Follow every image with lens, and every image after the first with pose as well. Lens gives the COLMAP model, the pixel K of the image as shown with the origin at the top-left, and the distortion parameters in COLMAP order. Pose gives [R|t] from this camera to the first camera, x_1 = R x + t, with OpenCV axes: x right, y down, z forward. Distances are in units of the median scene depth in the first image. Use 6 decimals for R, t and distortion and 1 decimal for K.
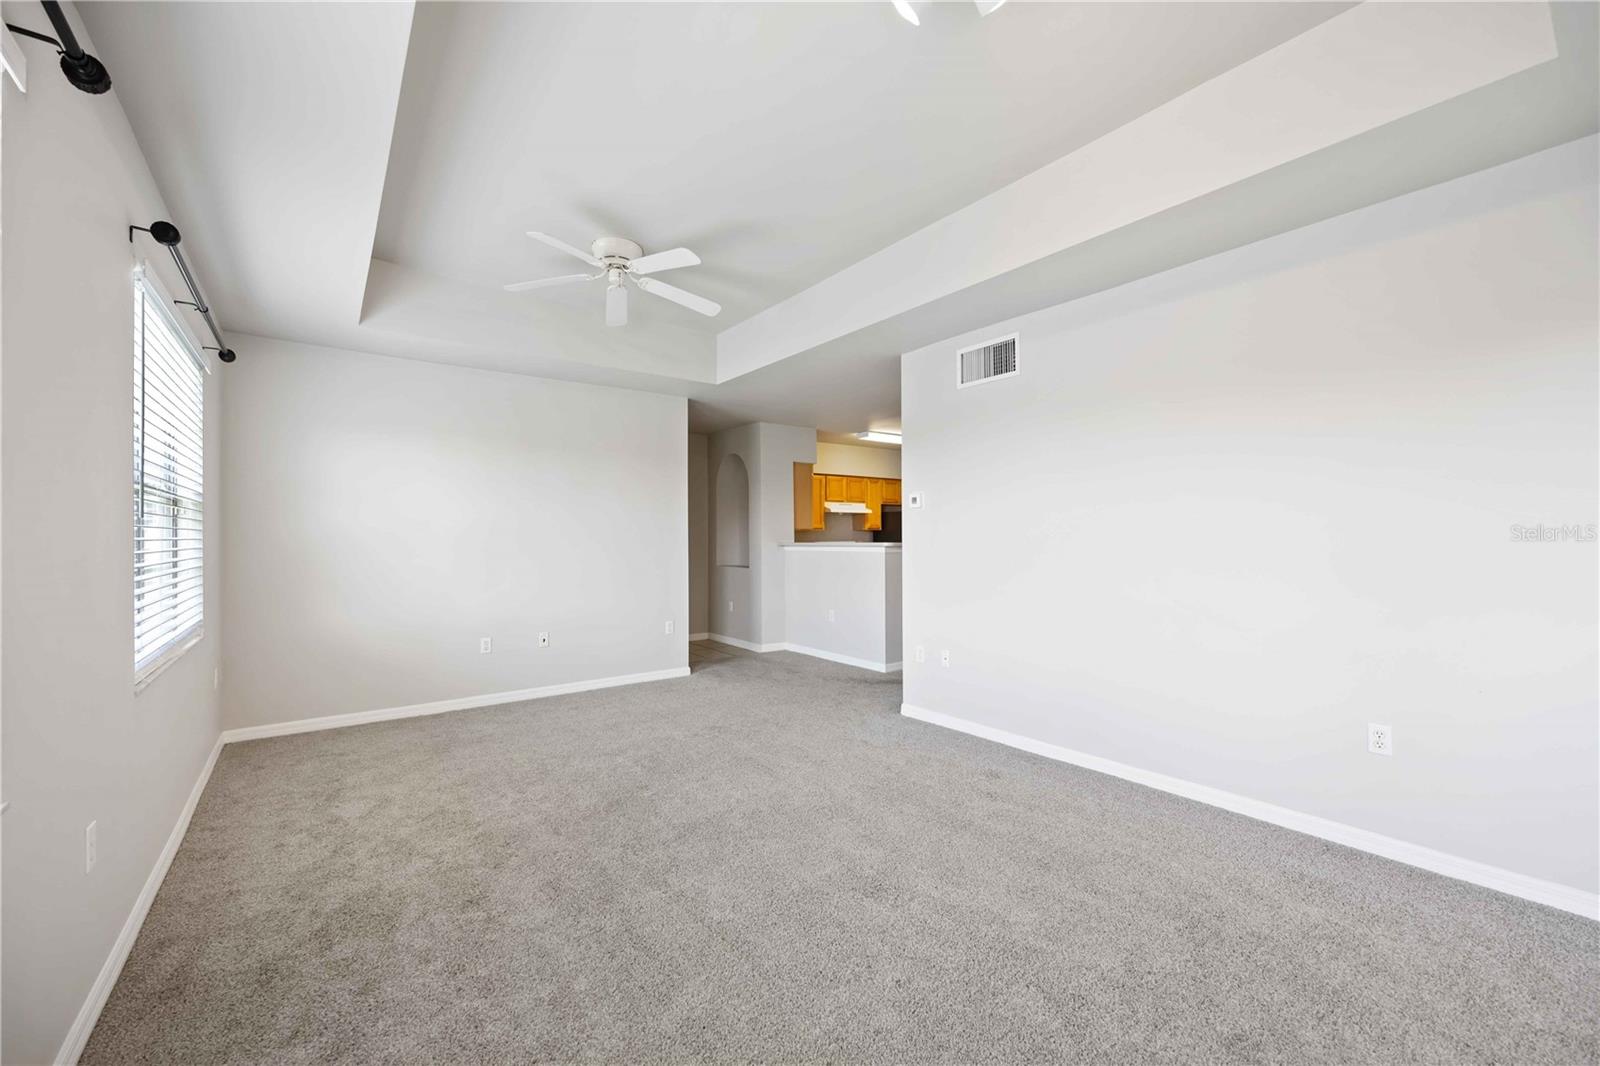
lens RADIAL K [[639.3, 0, 797.9], [0, 639.3, 532.6], [0, 0, 1]] dist [-0.001945, -0.000324]
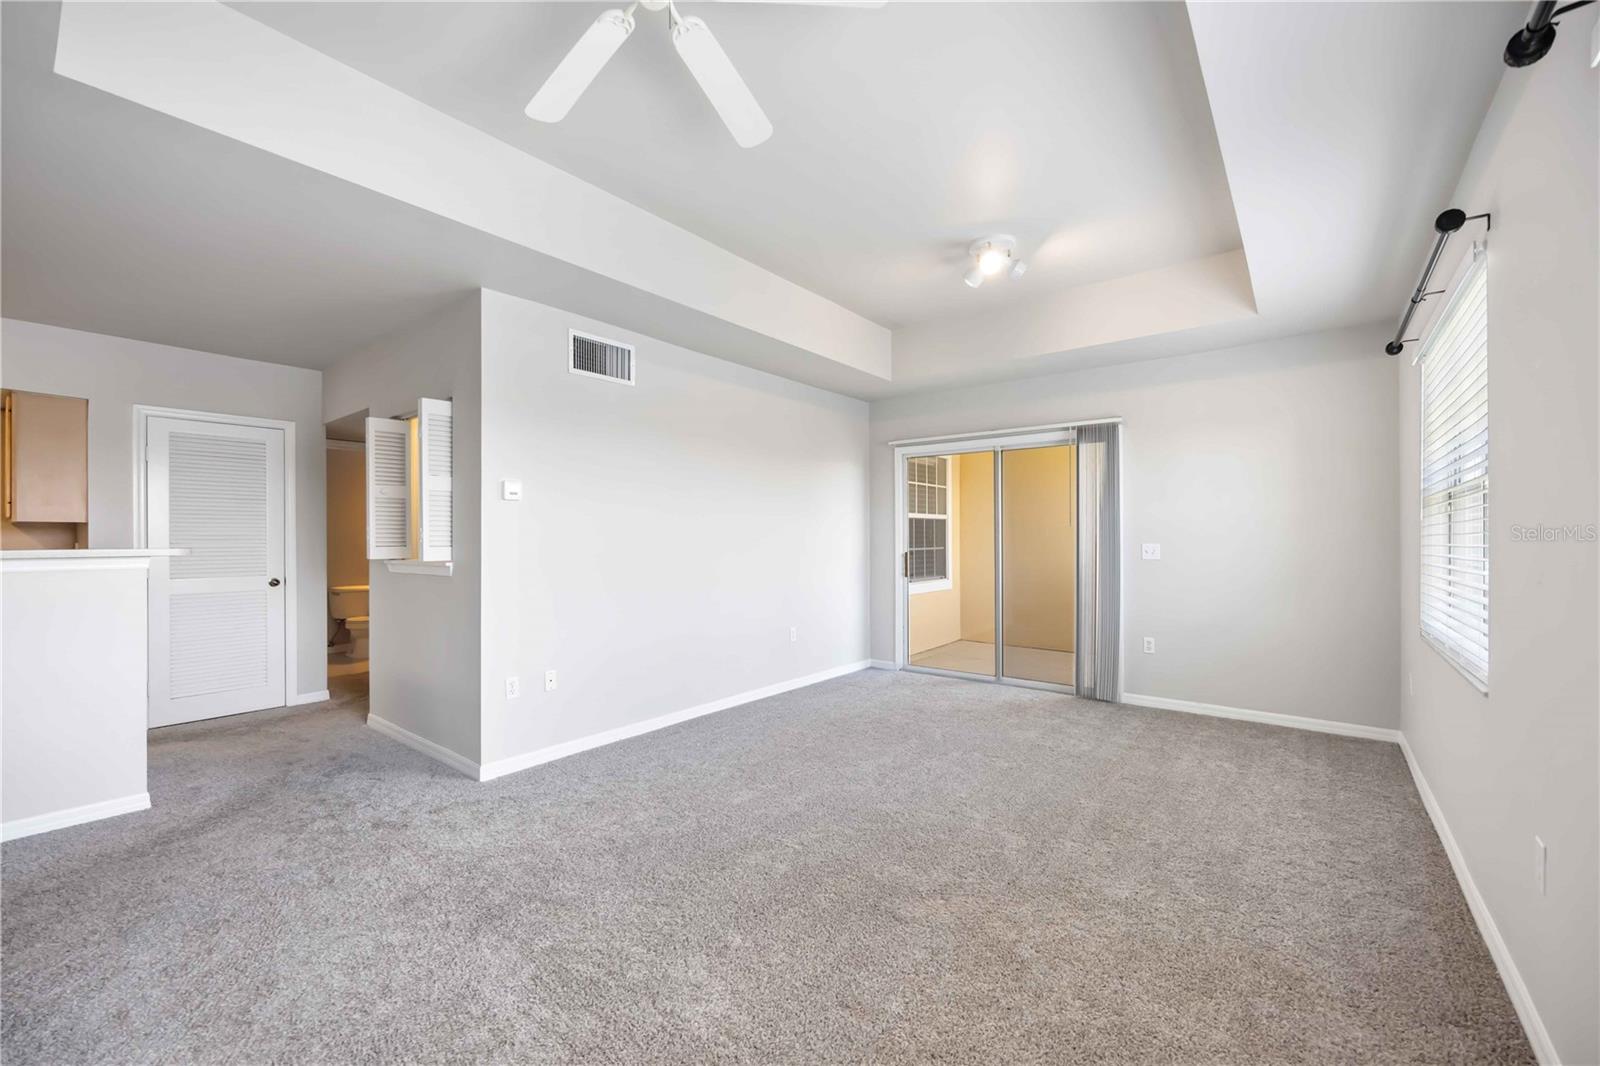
lens RADIAL K [[642.2, 0, 799.5], [0, 642.2, 537.7], [0, 0, 1]] dist [0.001064, -0.002728]
pose [[-0.252100, 0.004469, 0.967691, -0.712461], [-0.003450, 0.999979, -0.005517, 0.010464], [-0.967695, -0.004730, -0.252079, 0.934807]]
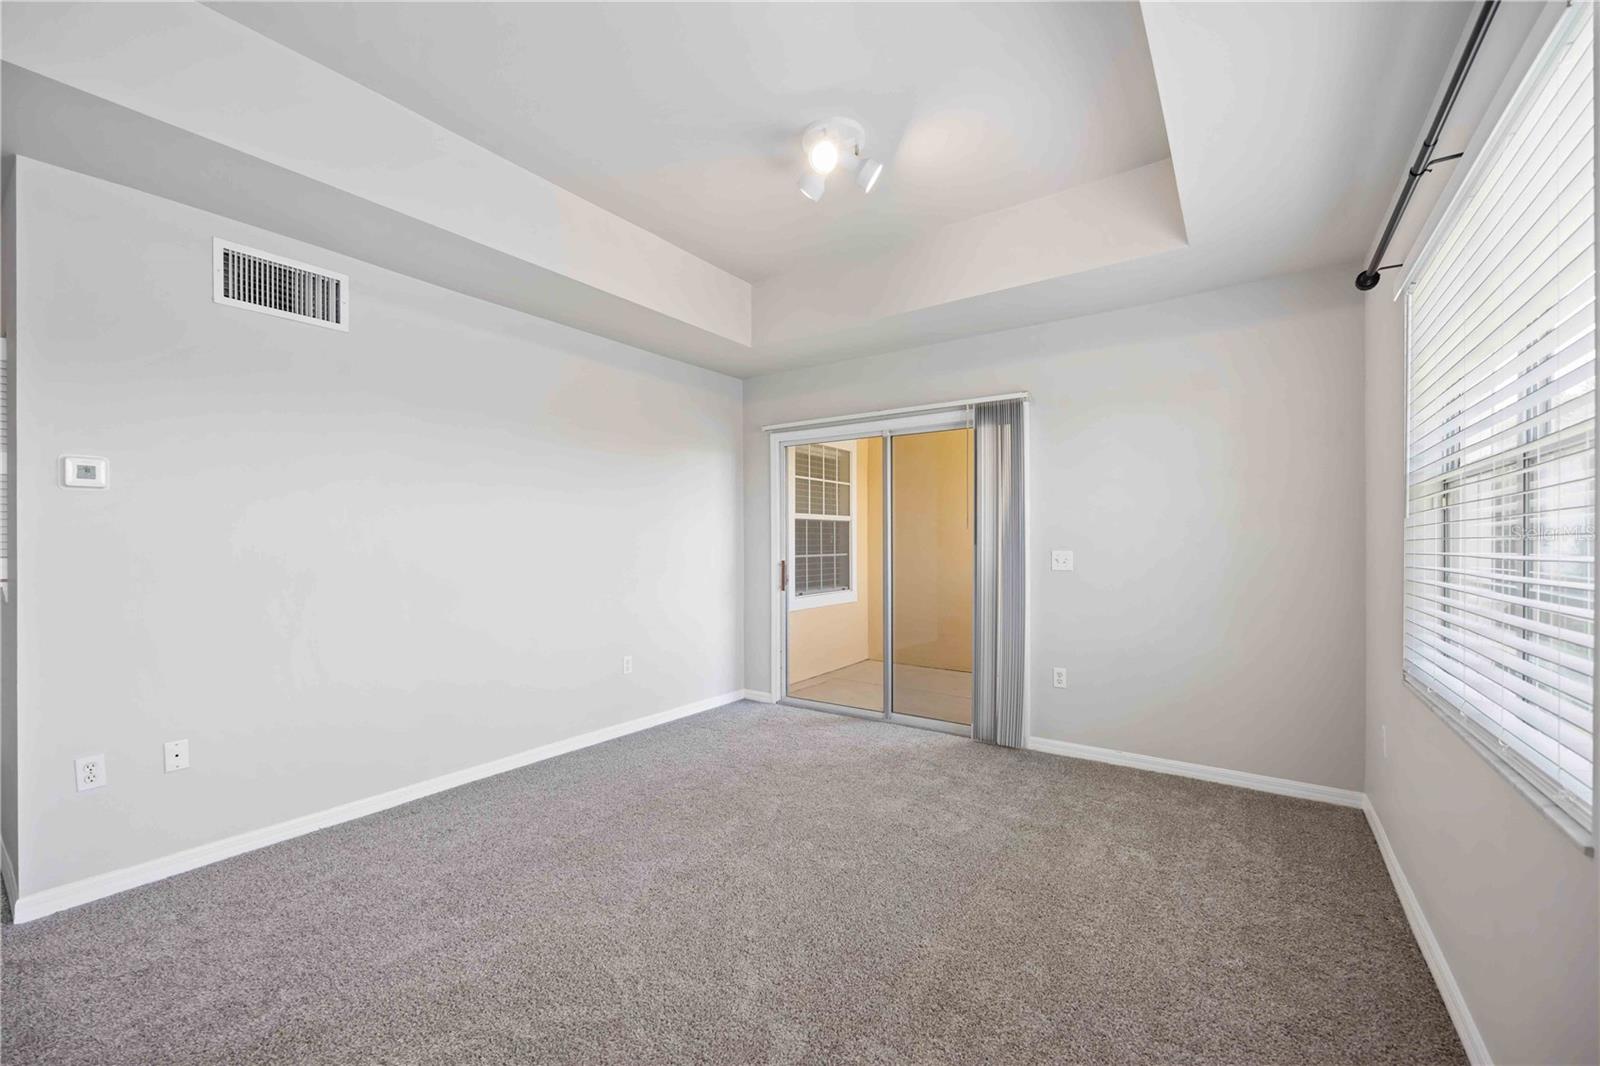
lens RADIAL K [[640.5, 0, 798.7], [0, 640.5, 545.0], [0, 0, 1]] dist [-0.000961, -0.000359]
pose [[-0.306829, 0.000313, 0.951765, -0.511962], [-0.002409, 0.999996, -0.001106, 0.006704], [-0.951762, -0.002632, -0.306827, 0.672255]]
